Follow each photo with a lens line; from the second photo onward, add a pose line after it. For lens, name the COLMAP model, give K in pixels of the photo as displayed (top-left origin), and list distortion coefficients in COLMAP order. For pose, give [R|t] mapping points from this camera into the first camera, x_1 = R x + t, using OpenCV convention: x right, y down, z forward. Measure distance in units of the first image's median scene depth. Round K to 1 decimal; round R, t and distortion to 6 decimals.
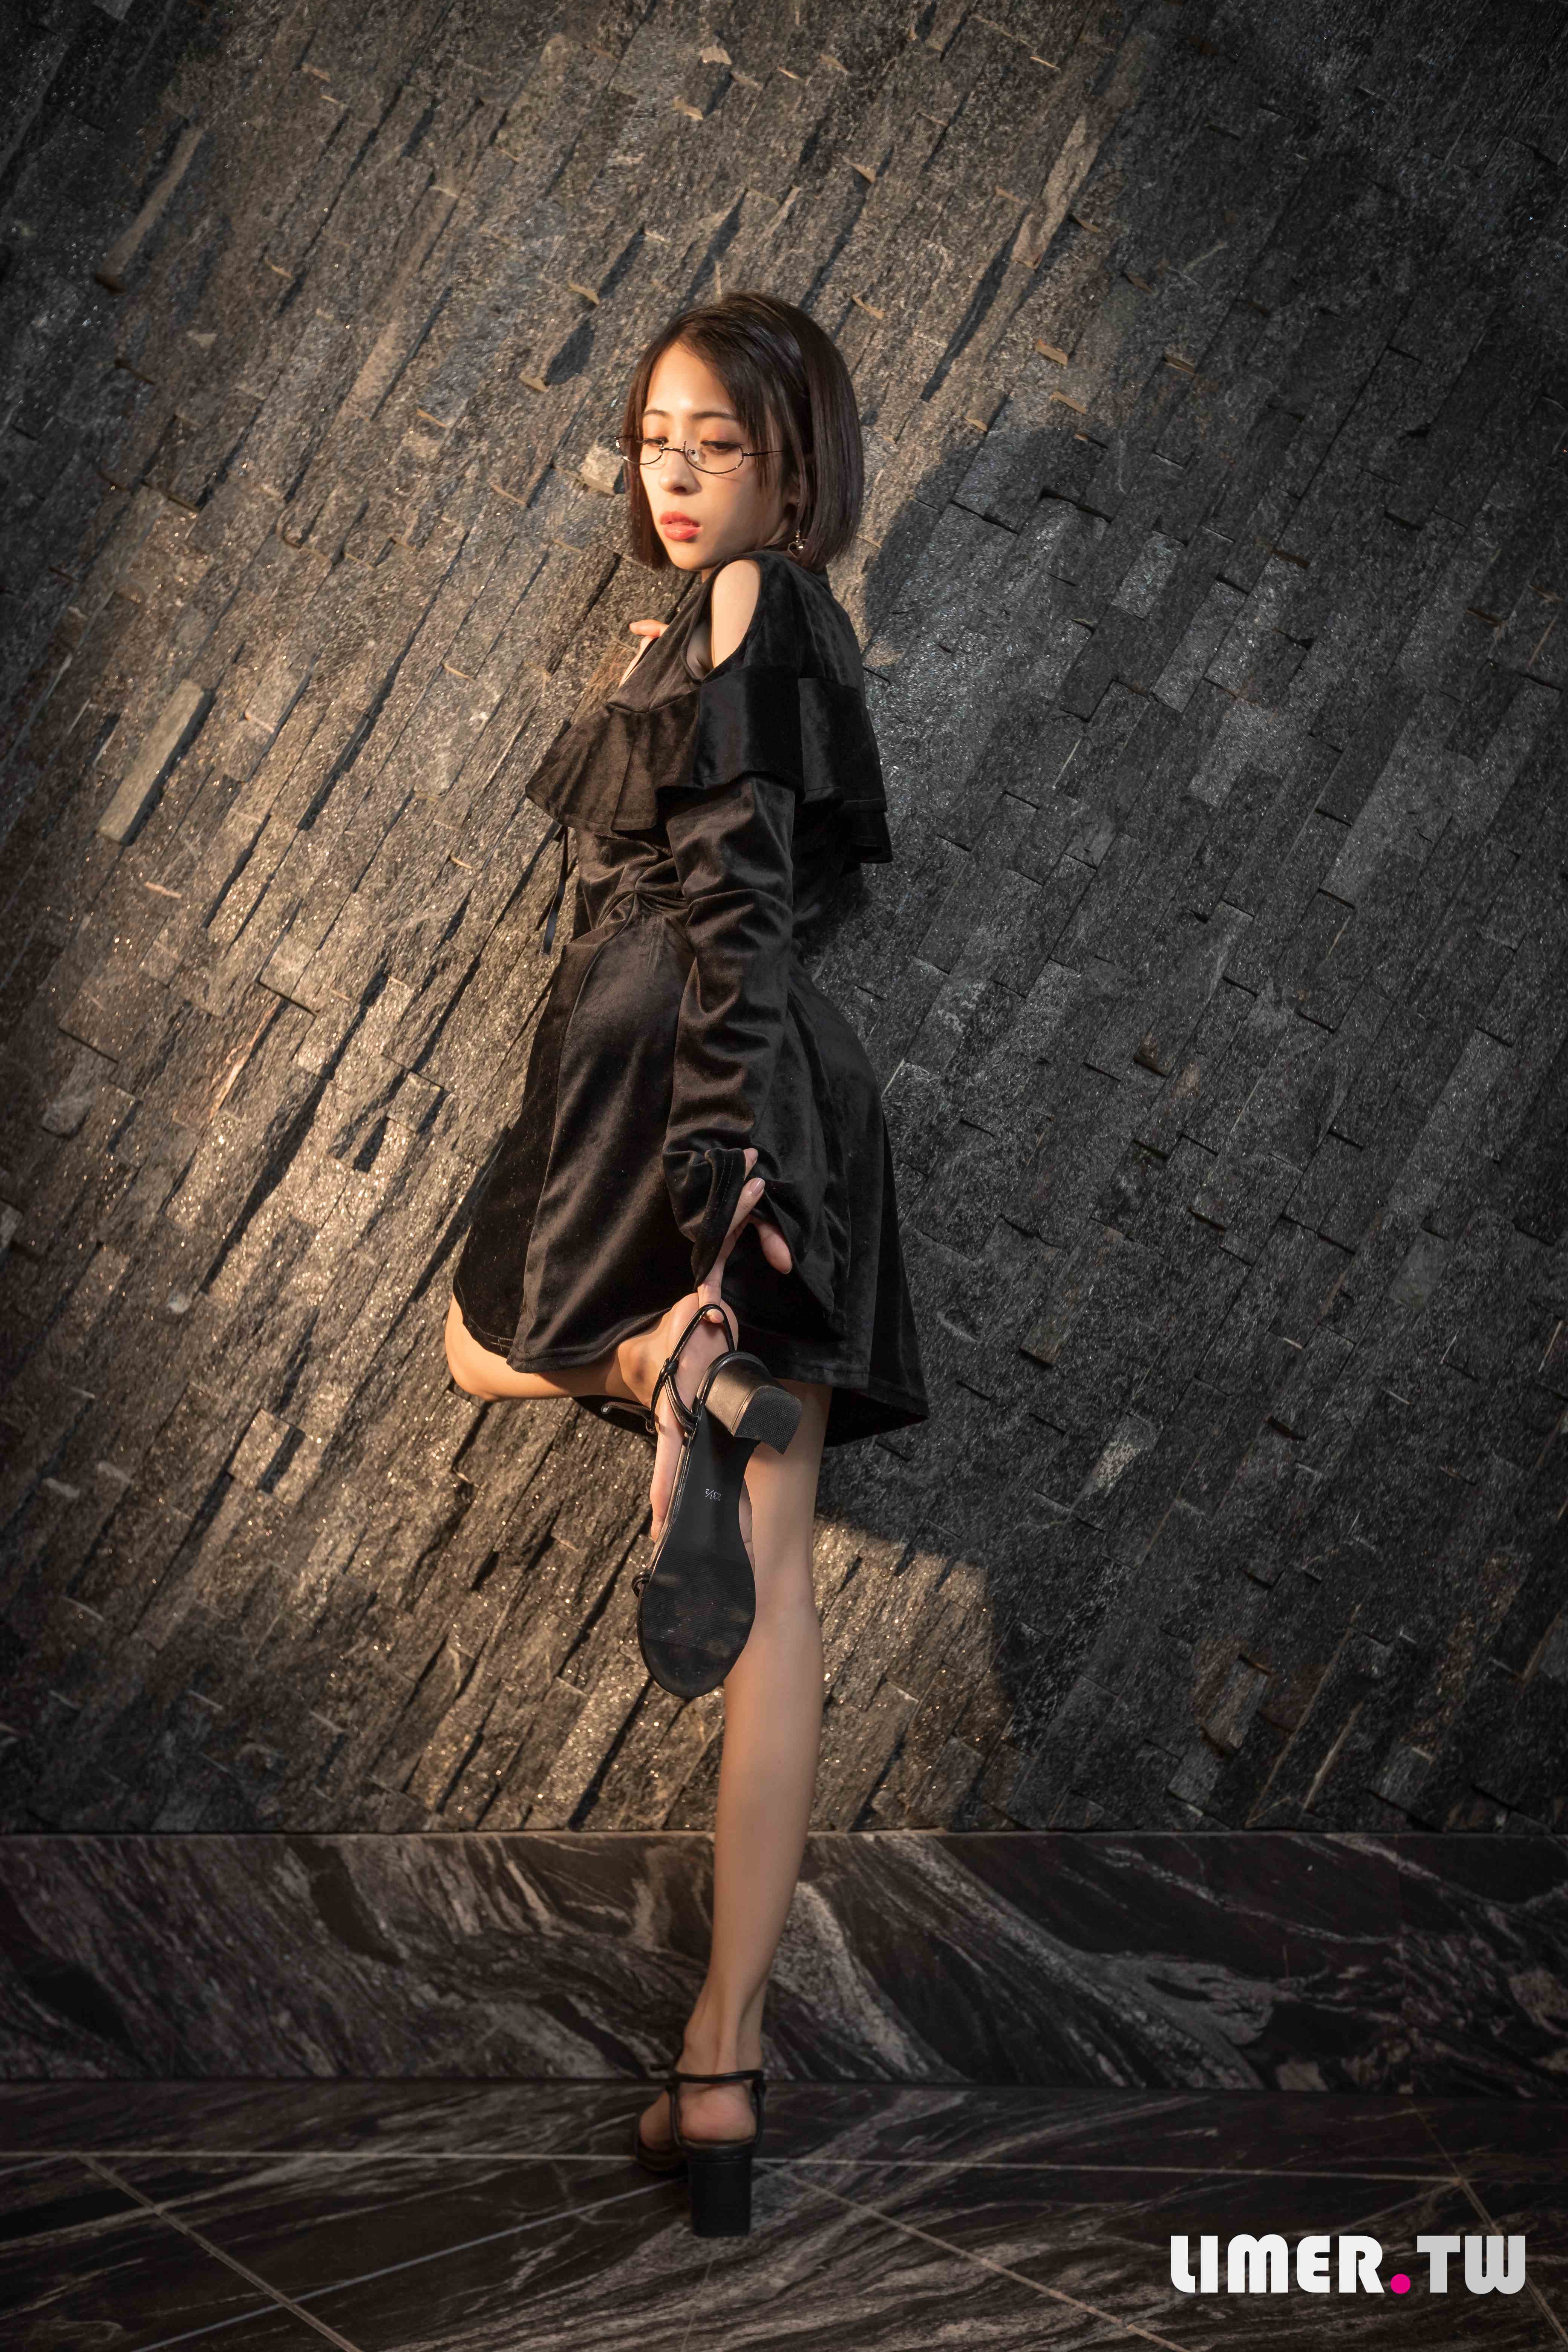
lens RADIAL K [[1983.0, 0, 778.4], [0, 1983.0, 1193.4], [0, 0, 1]] dist [-0.015532, 0.109581]
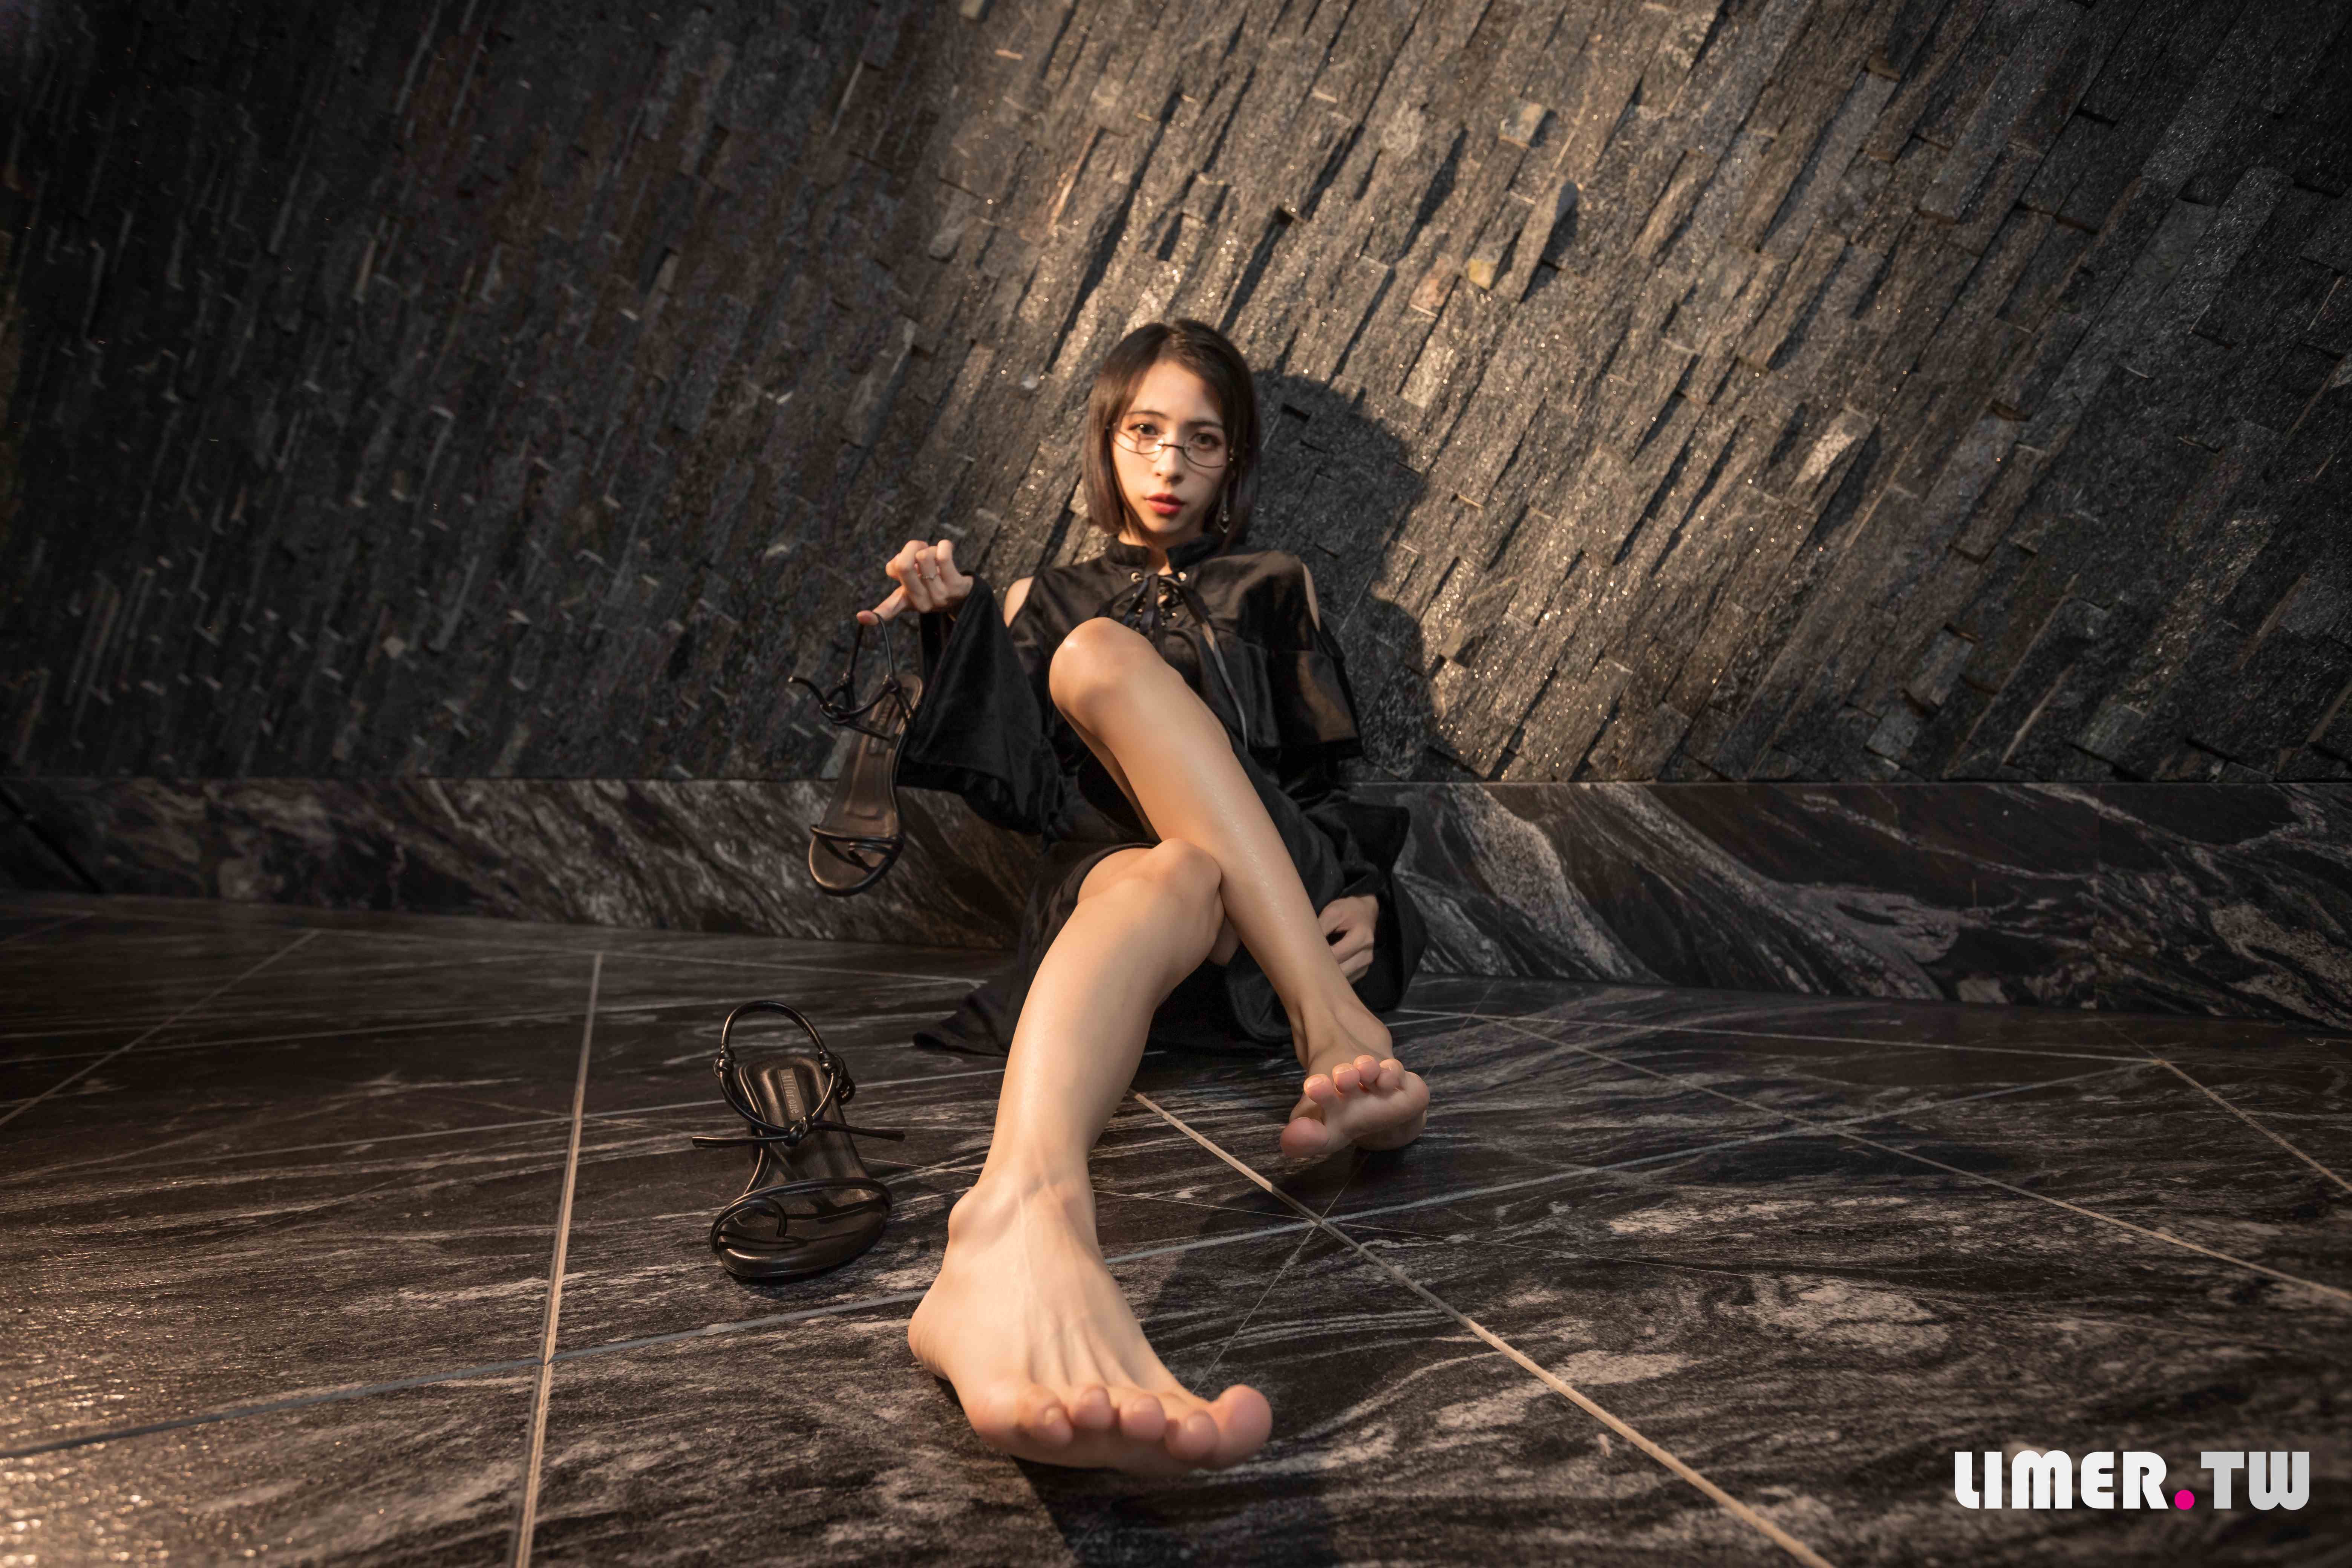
lens RADIAL K [[1274.0, 0, 1166.4], [0, 1274.0, 780.3], [0, 0, 1]] dist [-0.056556, 0.041443]
pose [[0.961072, 0.017232, -0.275761, 0.012928], [0.030000, 0.985645, 0.166147, 0.177130], [0.274666, -0.167952, 0.946758, 0.205508]]
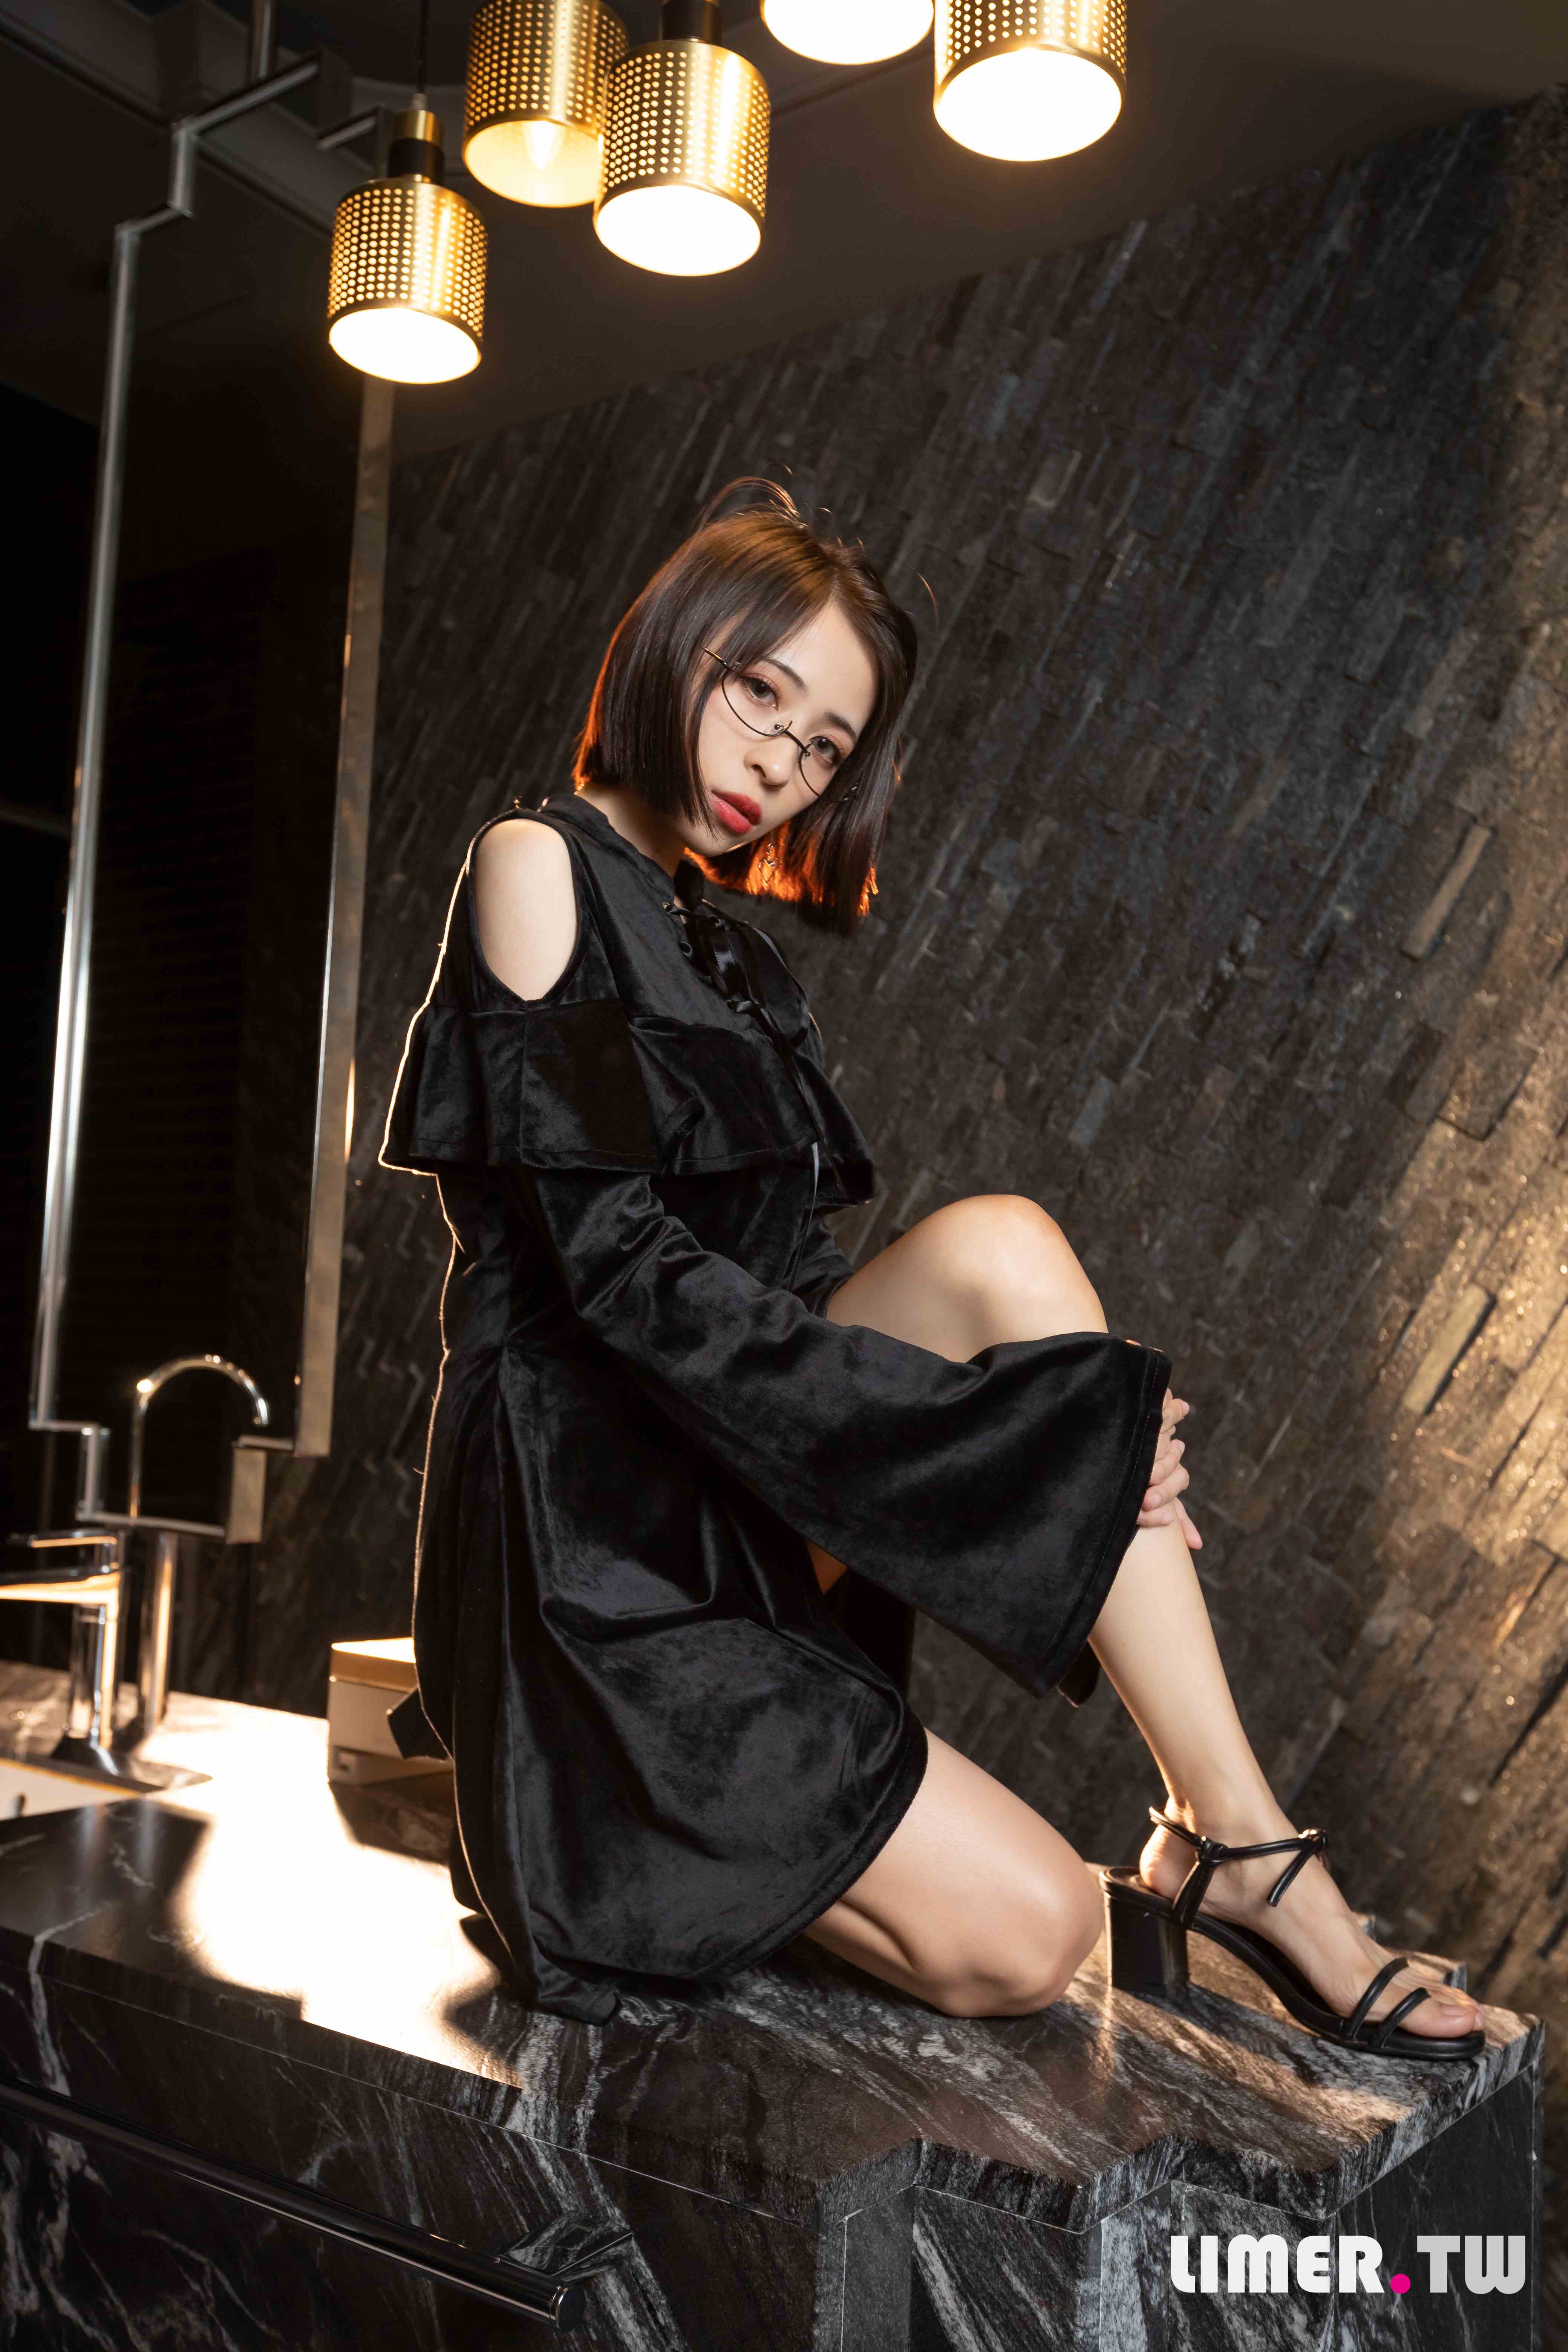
lens RADIAL K [[2118.1, 0, 786.6], [0, 2118.1, 1207.5], [0, 0, 1]] dist [-0.008469, 0.000428]
pose [[0.856524, 0.010235, -0.516006, 0.019082], [0.008959, 0.999358, 0.034694, -0.375053], [0.516029, -0.034339, 0.855882, -0.380119]]
